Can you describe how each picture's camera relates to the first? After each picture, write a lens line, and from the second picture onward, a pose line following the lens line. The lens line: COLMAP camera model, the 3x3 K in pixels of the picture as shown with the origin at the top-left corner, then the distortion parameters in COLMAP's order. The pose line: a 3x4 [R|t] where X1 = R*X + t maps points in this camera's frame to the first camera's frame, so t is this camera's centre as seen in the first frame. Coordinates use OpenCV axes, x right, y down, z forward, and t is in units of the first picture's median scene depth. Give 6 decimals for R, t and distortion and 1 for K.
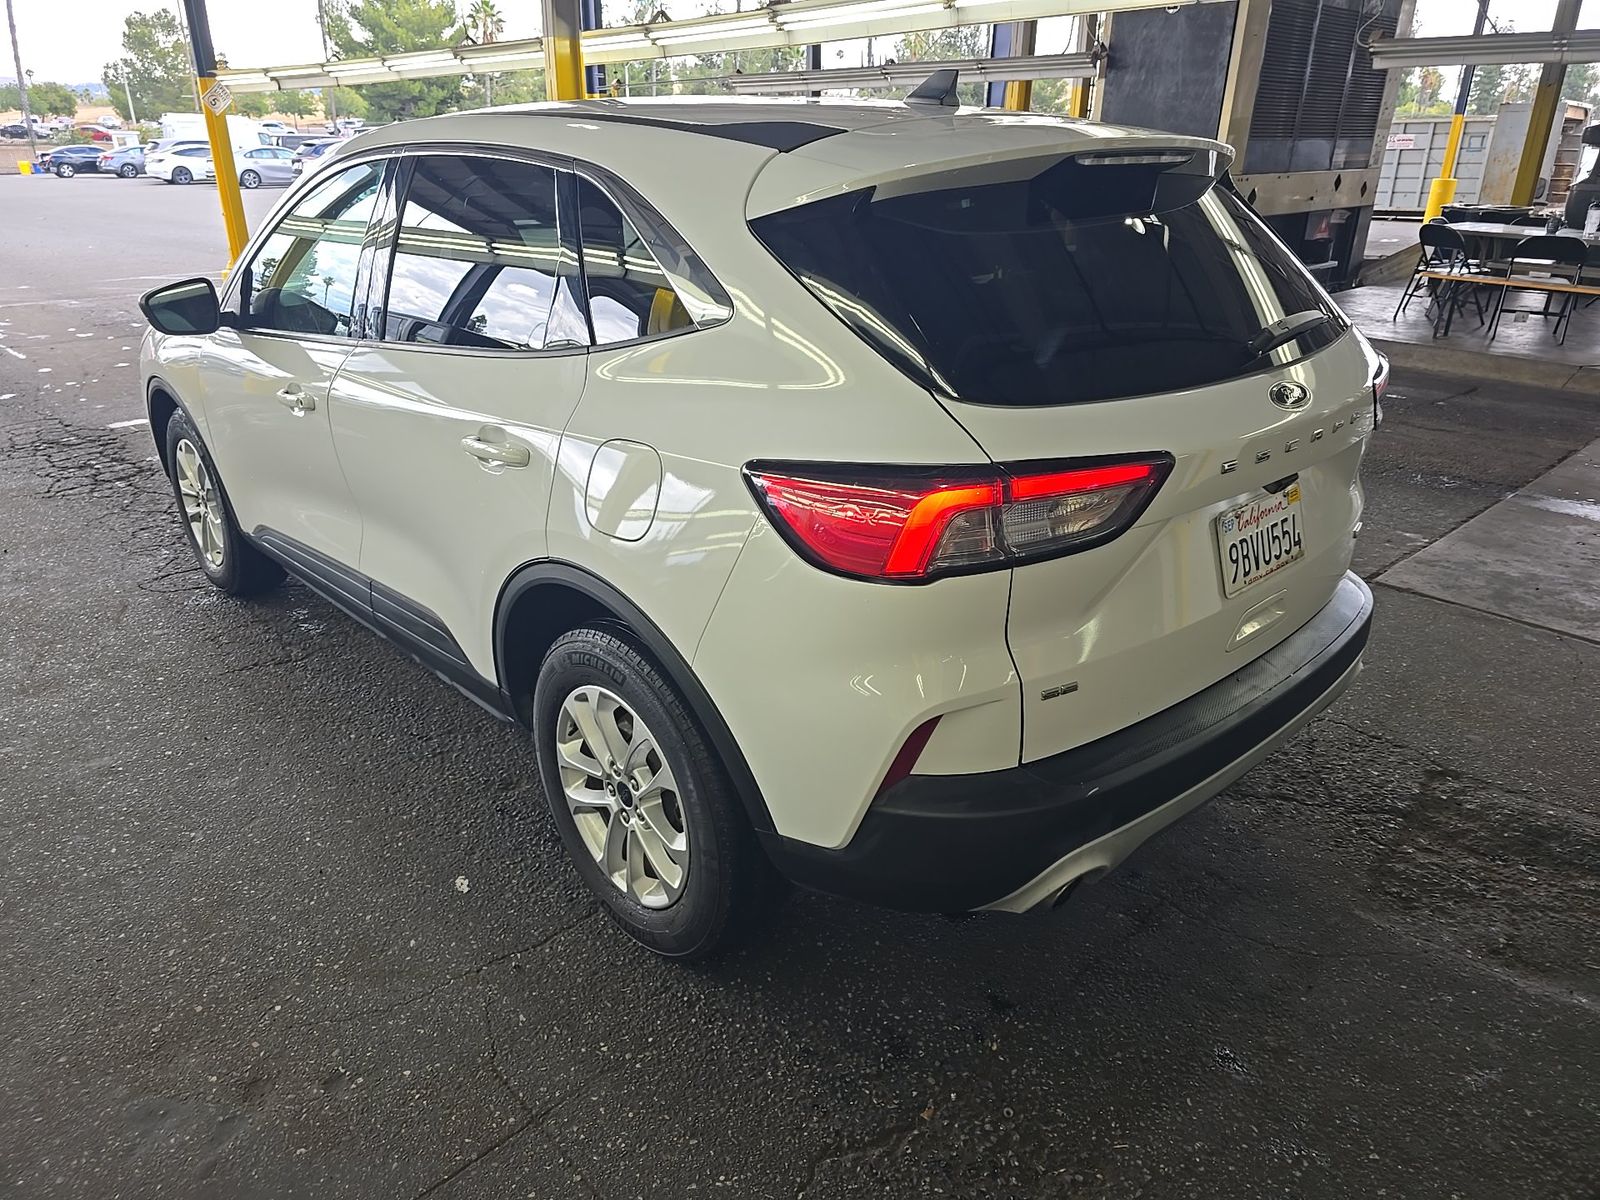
lens RADIAL K [[1077.8, 0, 811.9], [0, 1077.8, 598.9], [0, 0, 1]] dist [0.050059, -0.038963]
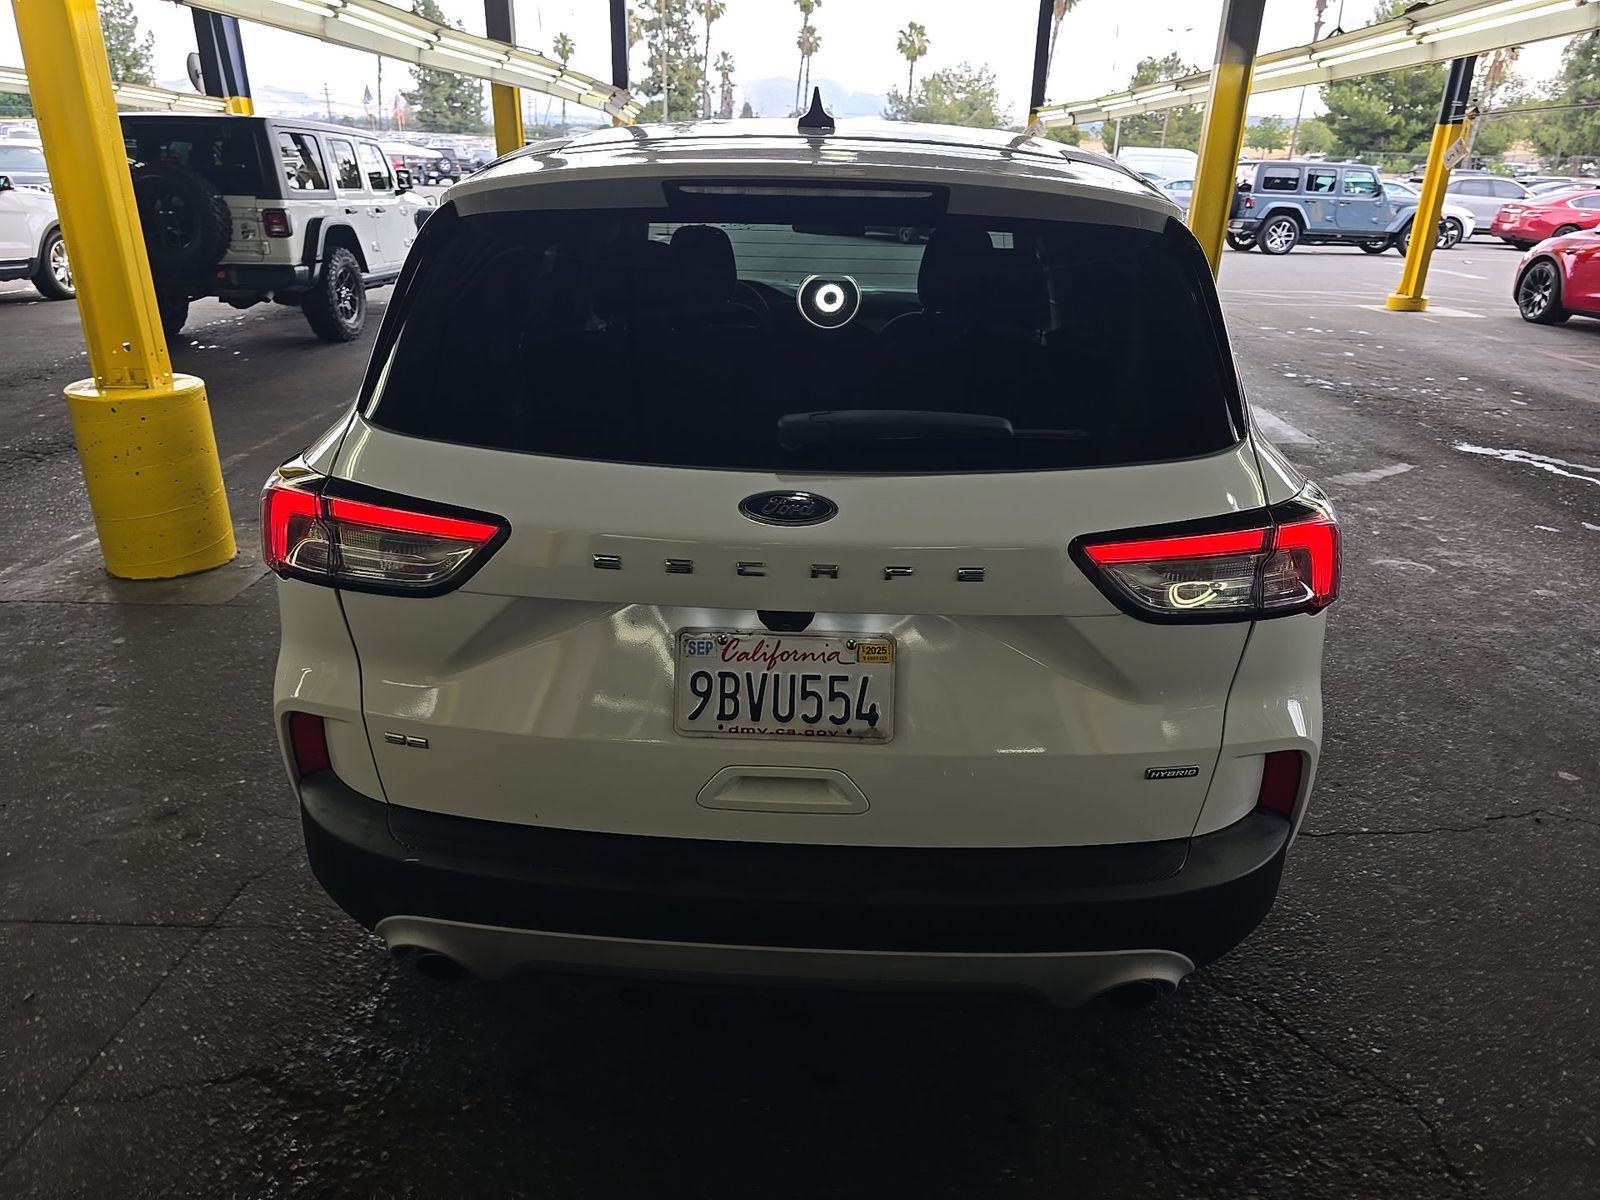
lens RADIAL K [[1077.8, 0, 802.8], [0, 1077.8, 601.0], [0, 0, 1]] dist [0.050059, -0.038963]
pose [[0.706415, 0.283535, -0.648526, 0.297196], [-0.299606, 0.949908, 0.088949, -0.060983], [0.641260, 0.131467, 0.755977, 0.141046]]
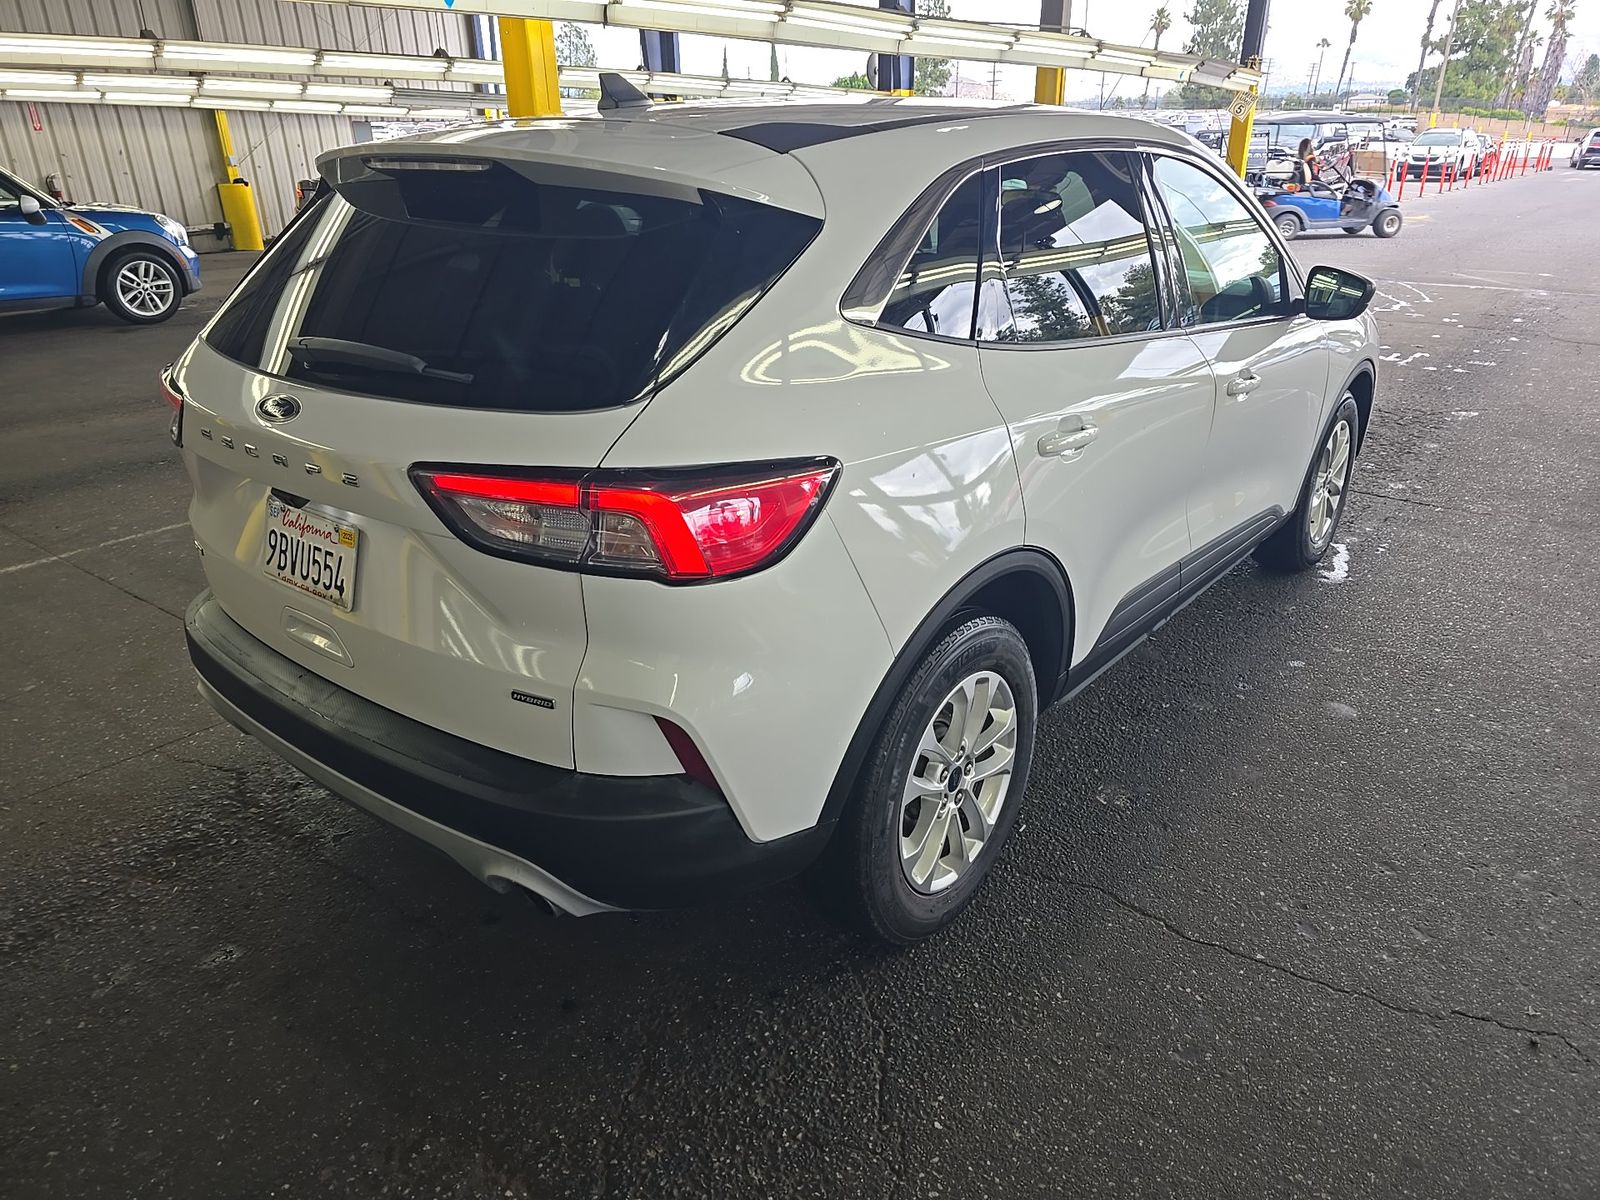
lens RADIAL K [[1077.8, 0, 837.2], [0, 1077.8, 602.2], [0, 0, 1]] dist [0.050059, -0.038963]
pose [[0.165743, 0.394929, -0.903637, 0.462721], [-0.381559, 0.870627, 0.310517, -0.166712], [0.909364, 0.293325, 0.294989, 0.382516]]
